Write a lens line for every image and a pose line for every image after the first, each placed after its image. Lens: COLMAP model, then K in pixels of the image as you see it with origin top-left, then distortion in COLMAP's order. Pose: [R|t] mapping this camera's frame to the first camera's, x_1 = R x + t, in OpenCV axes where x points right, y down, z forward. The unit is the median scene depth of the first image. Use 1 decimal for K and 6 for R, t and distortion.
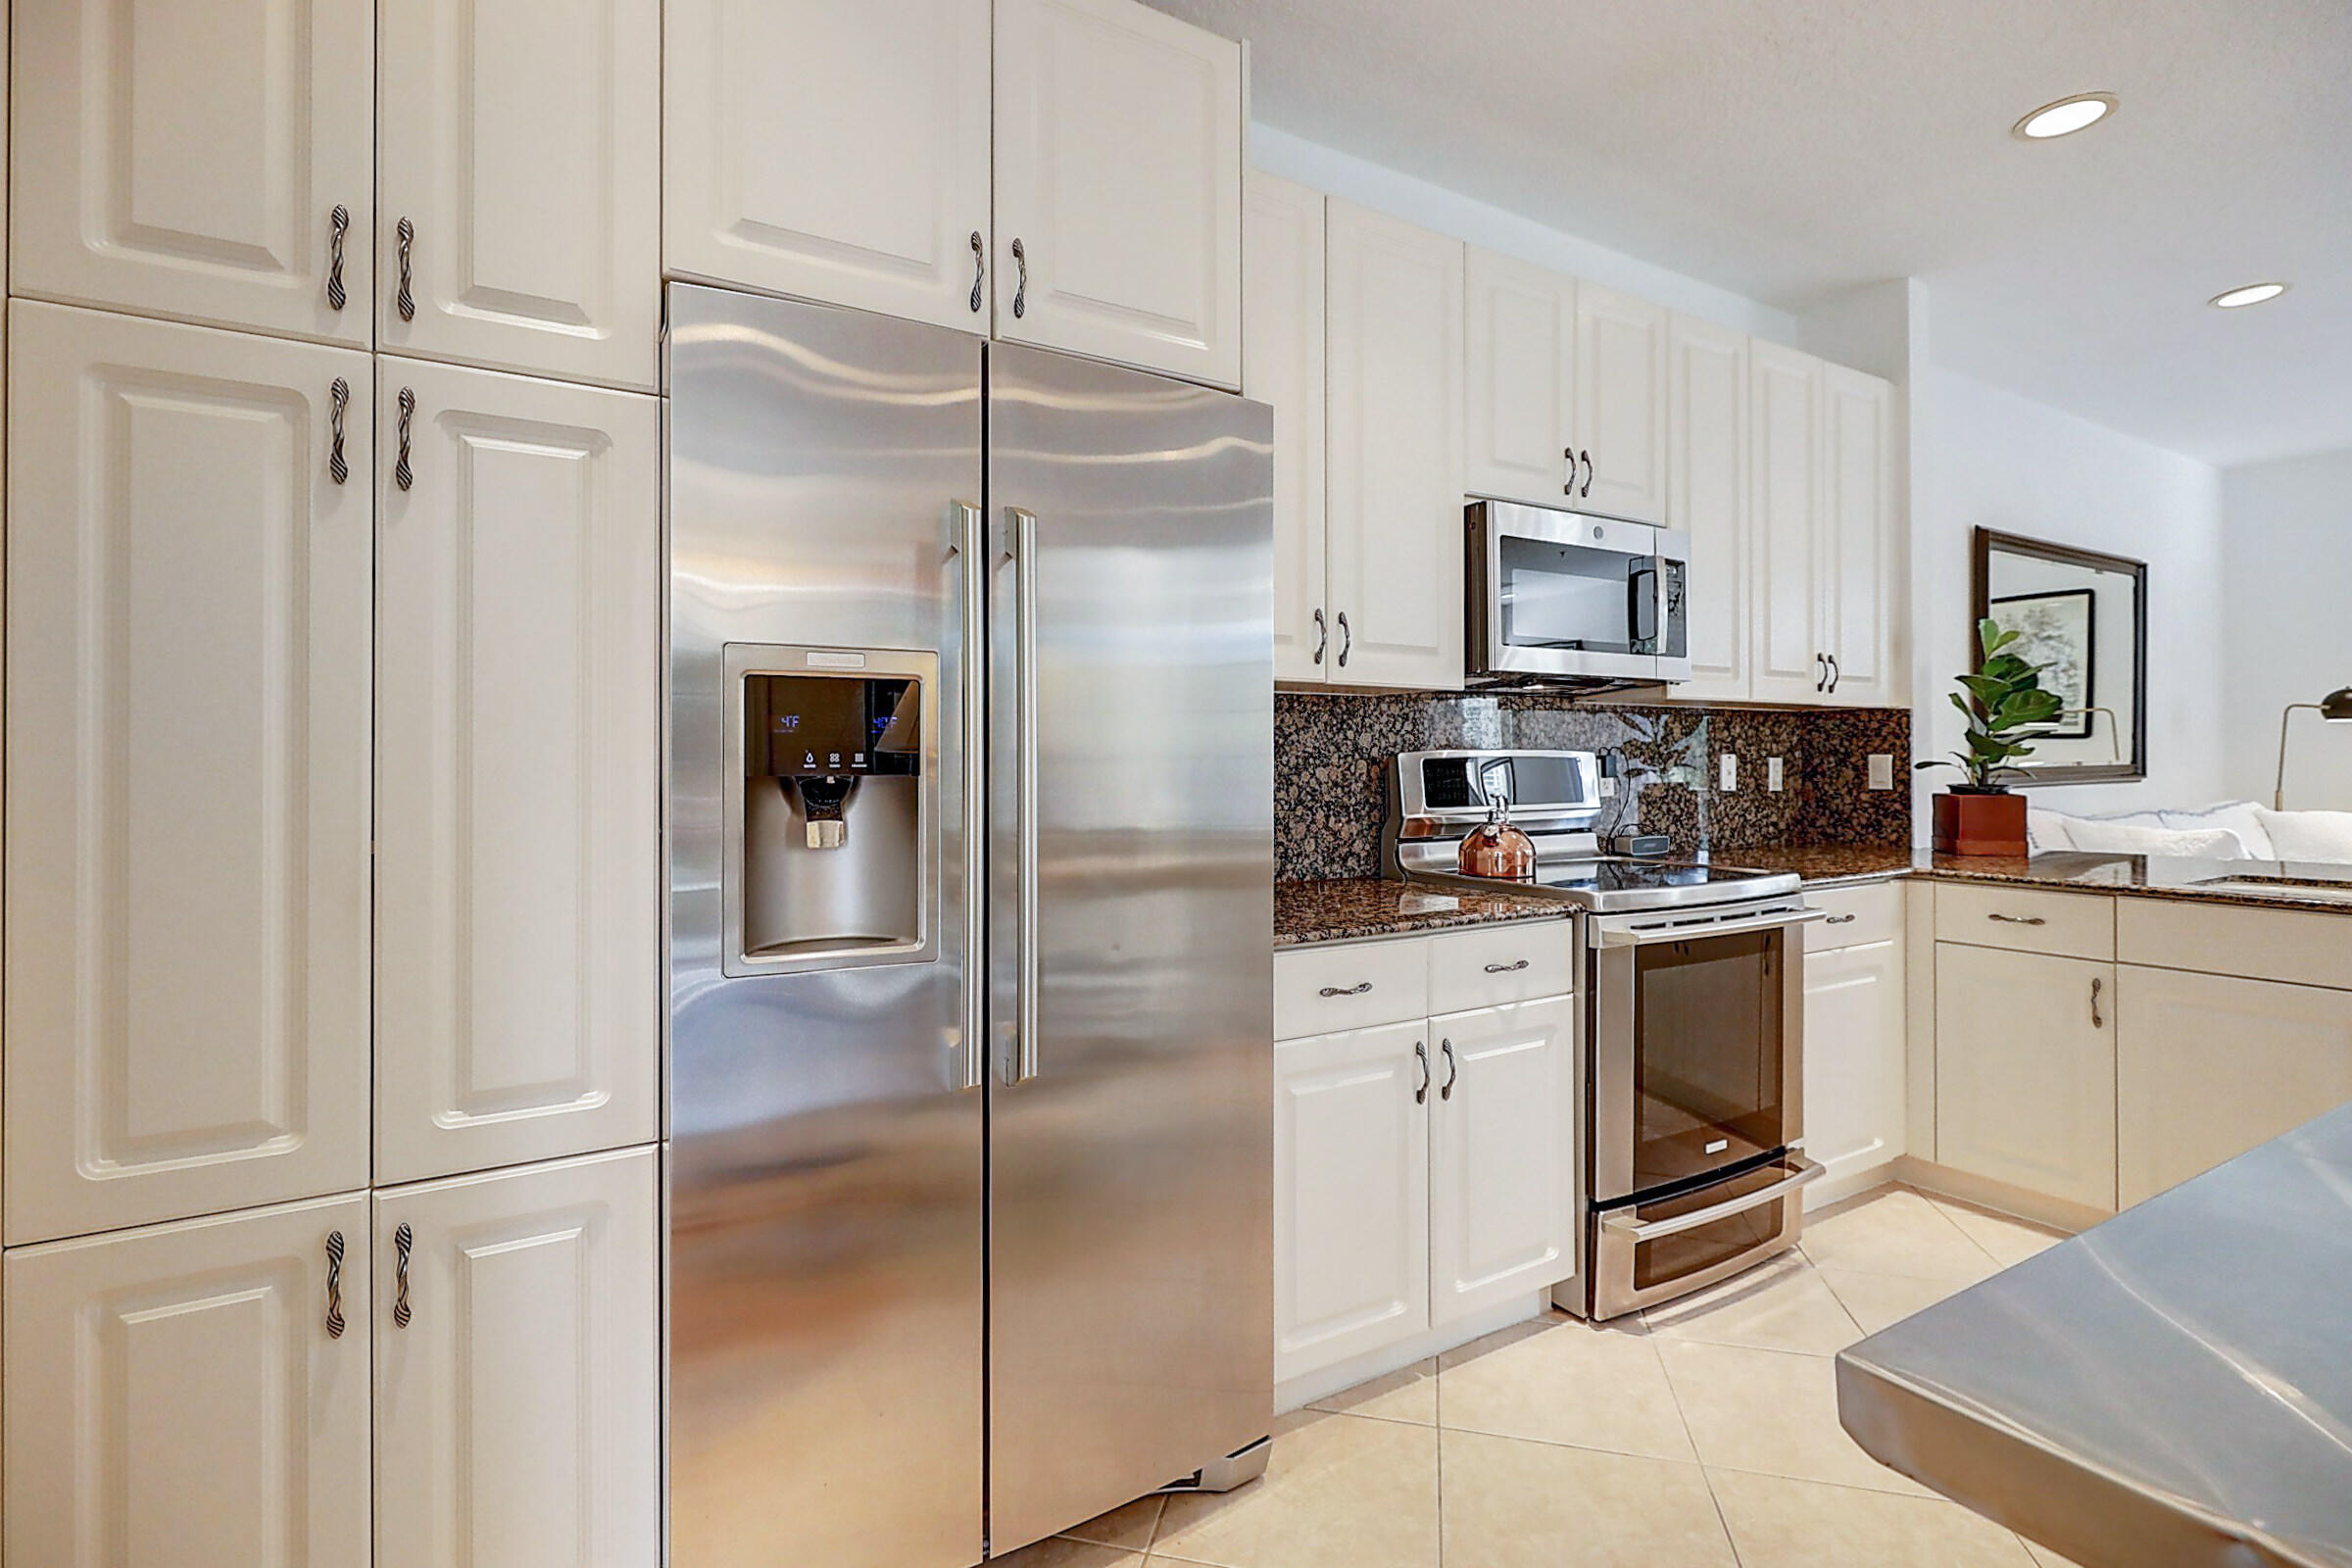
lens RADIAL K [[1096.6, 0, 1147.4], [0, 1096.6, 758.7], [0, 0, 1]] dist [0.002070, -0.000113]
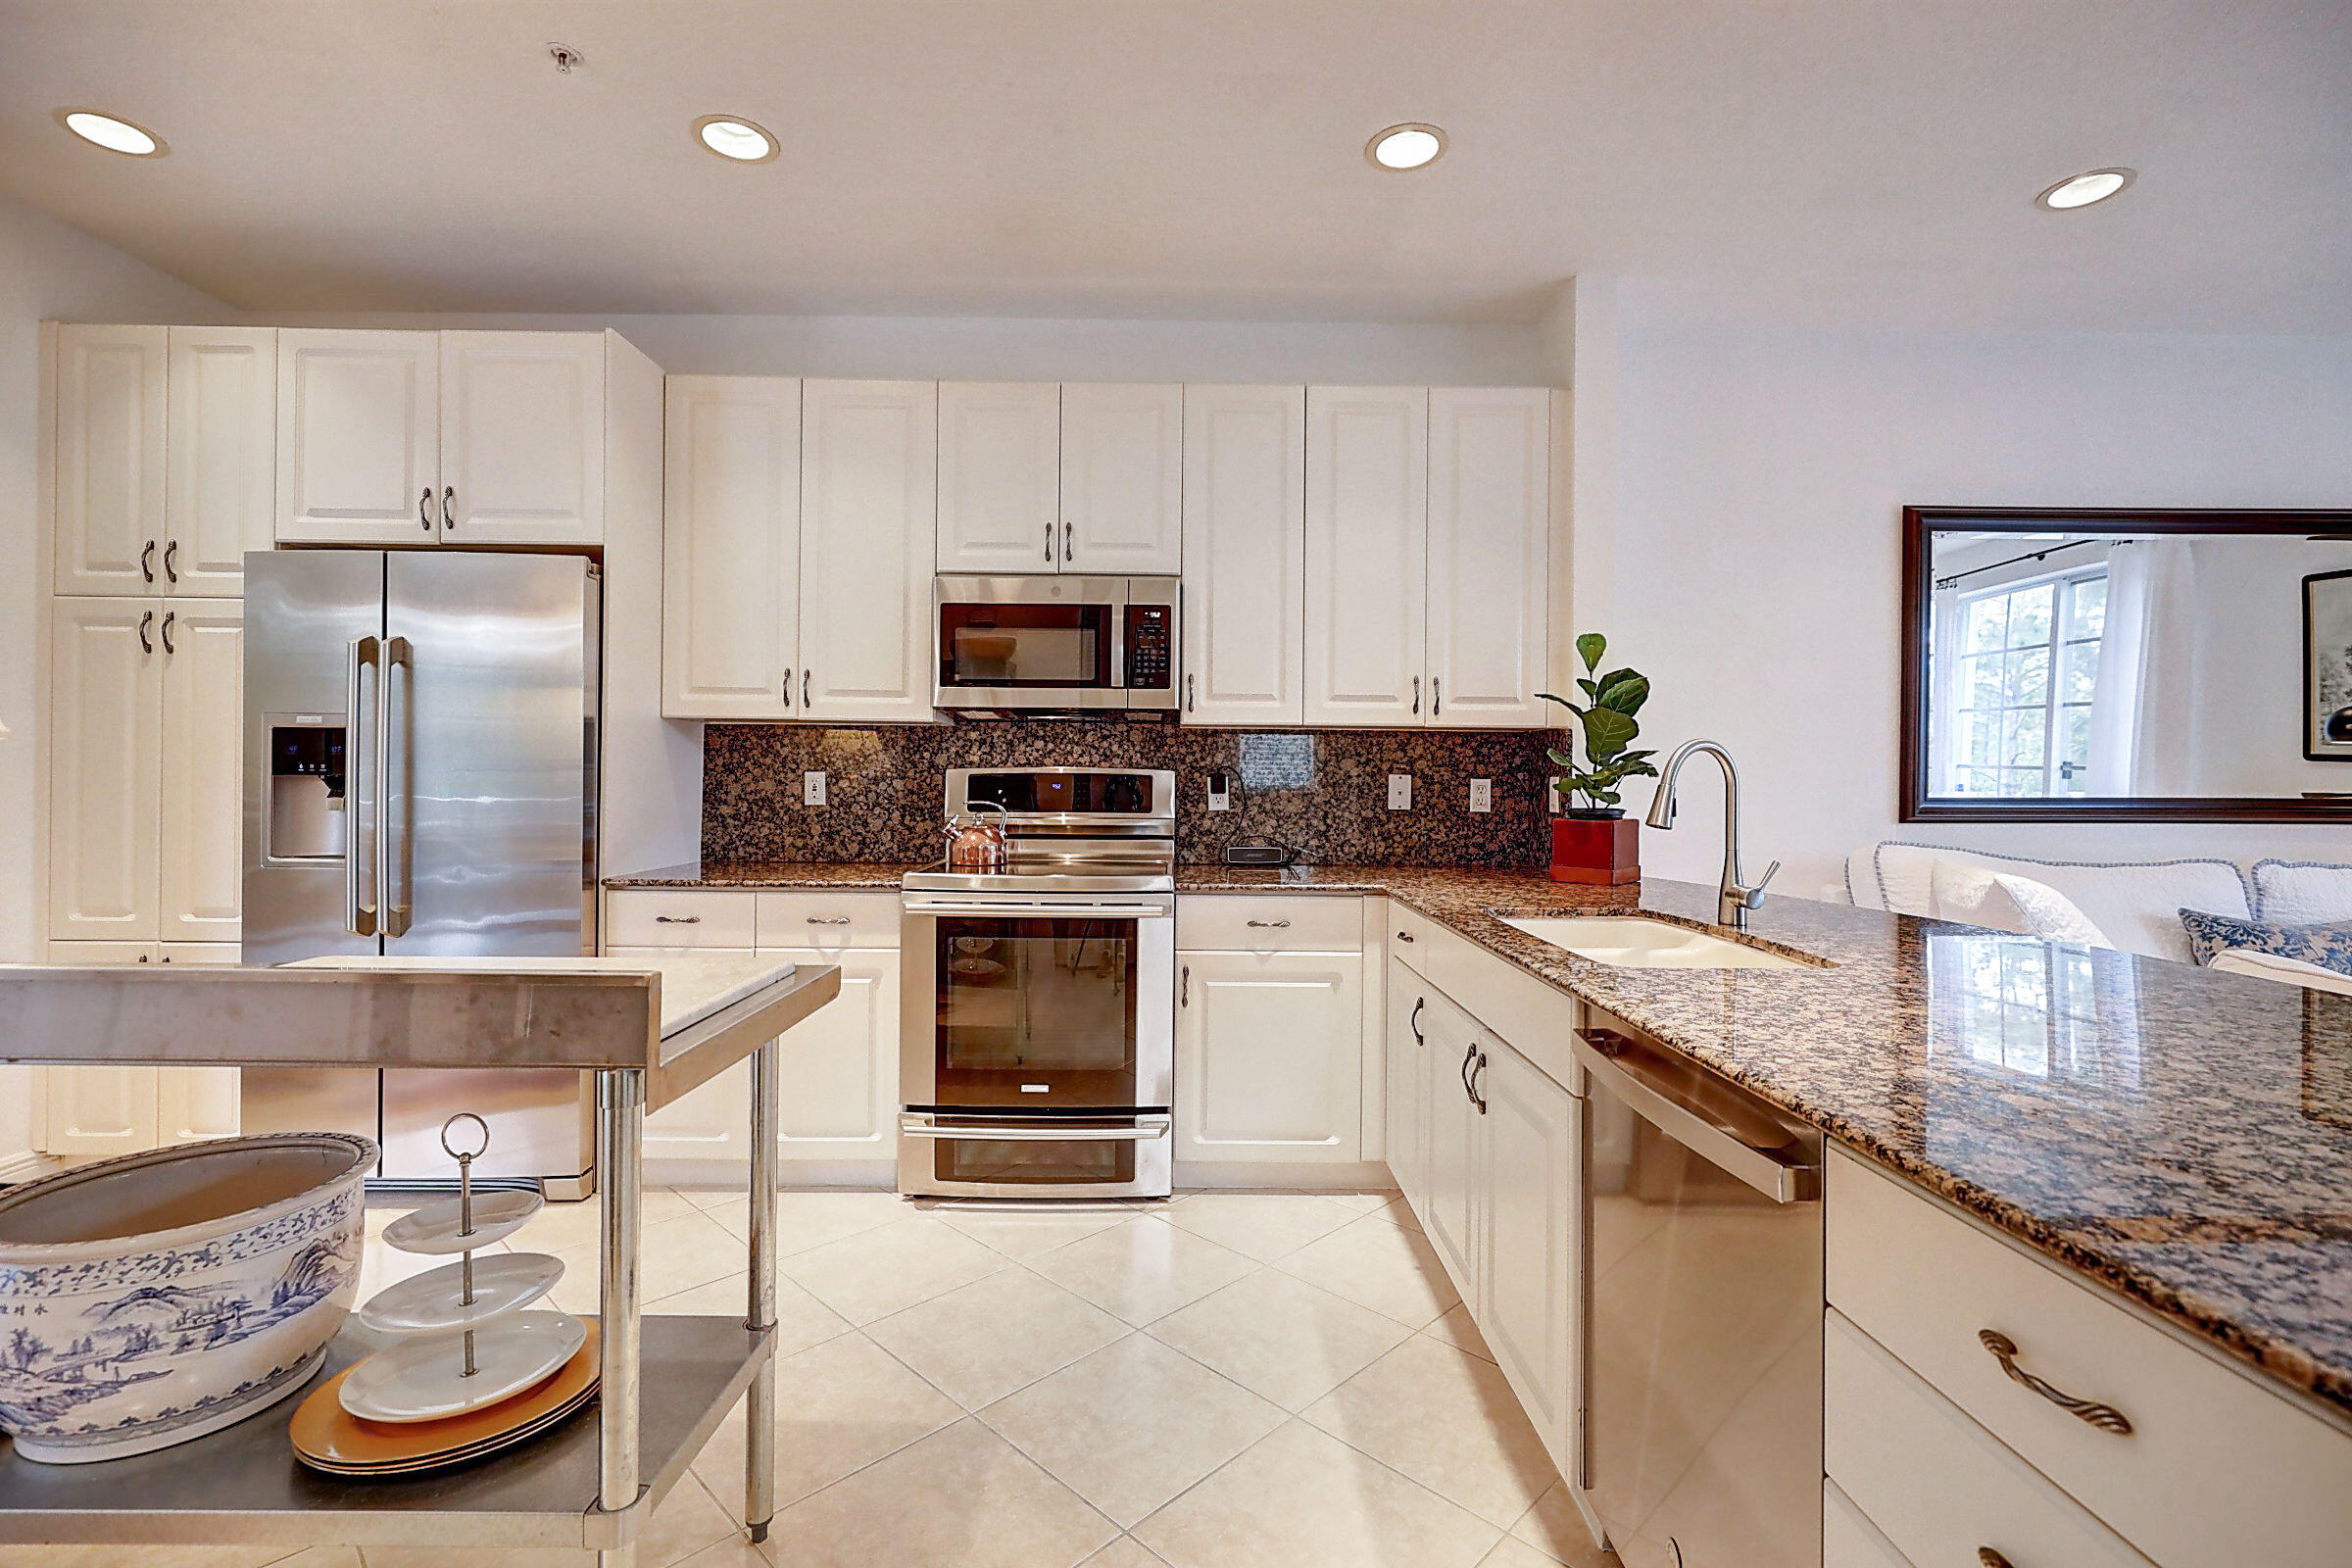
lens RADIAL K [[1048.3, 0, 1182.0], [0, 1048.3, 784.3], [0, 0, 1]] dist [0.001651, 0.000198]
pose [[0.865619, 0.014732, -0.500487, 1.132054], [-0.011590, 0.999889, 0.009388, -0.002368], [0.500570, -0.002326, 0.865693, 0.055039]]
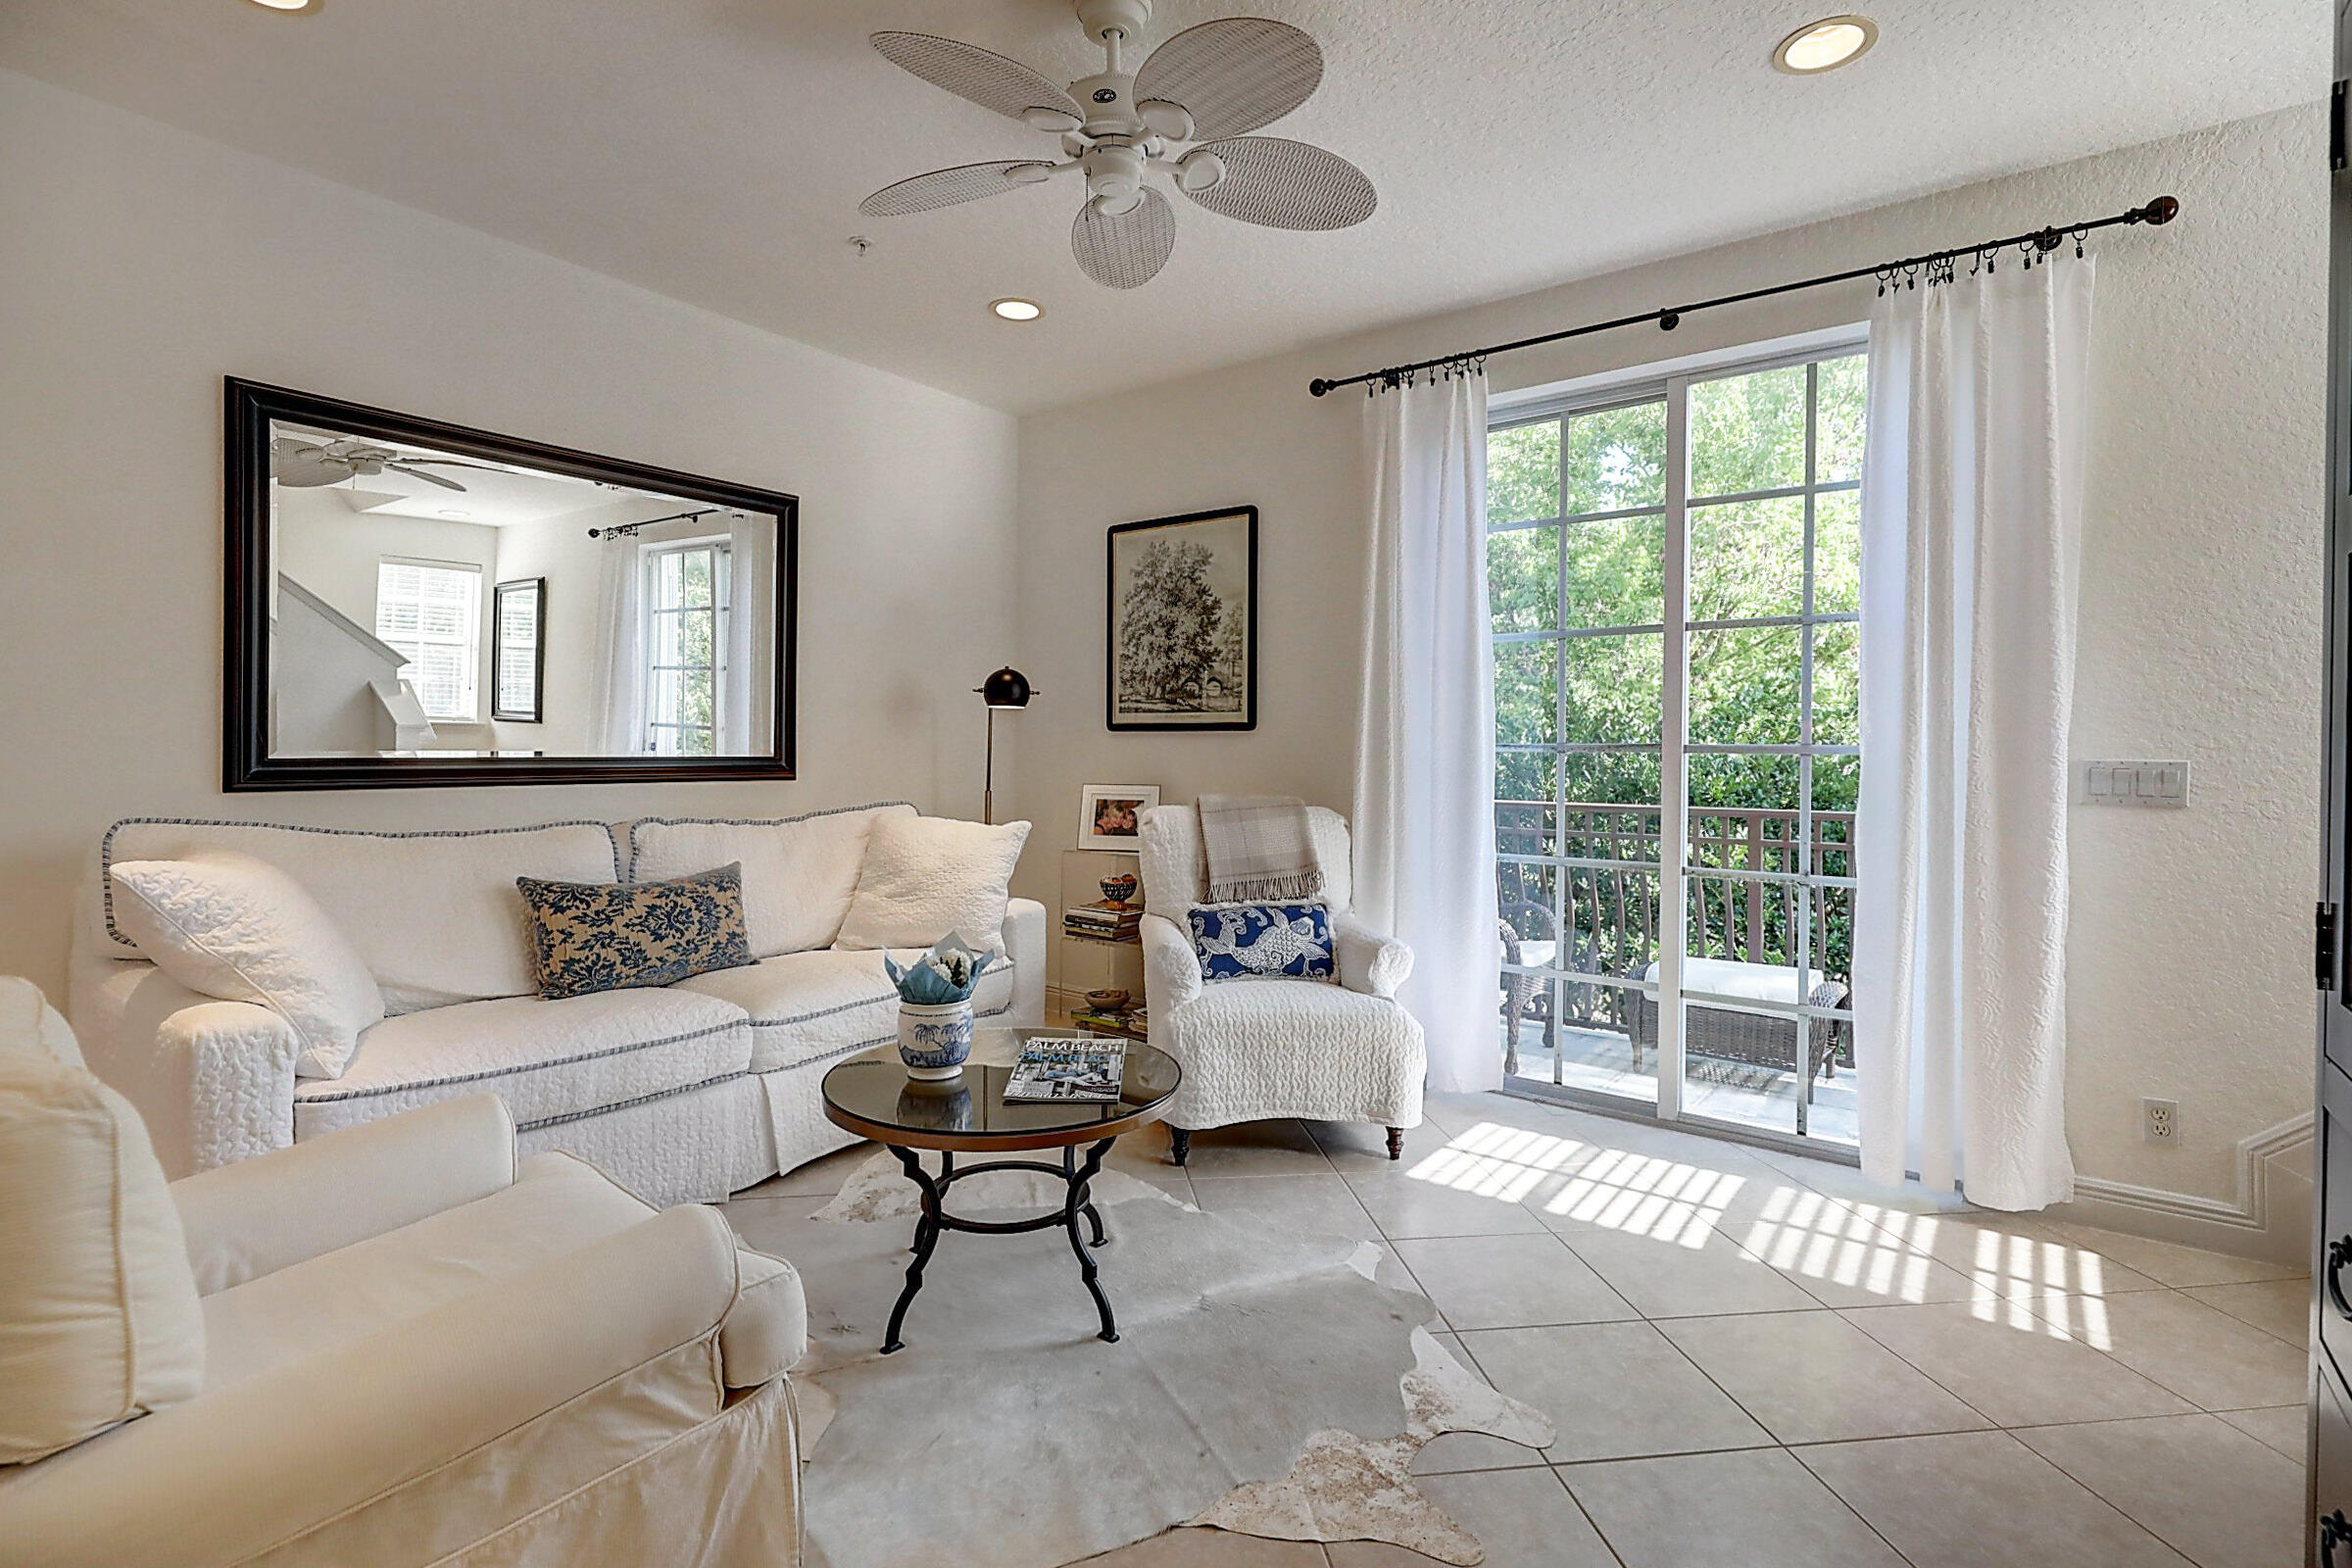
lens RADIAL K [[1104.1, 0, 1180.3], [0, 1104.1, 760.1], [0, 0, 1]] dist [-0.000892, -0.000853]
pose [[0.925303, 0.012450, 0.379024, 1.707244], [-0.016163, 0.999847, 0.006616, -0.004283], [-0.378883, -0.012248, 0.925363, 0.324579]]
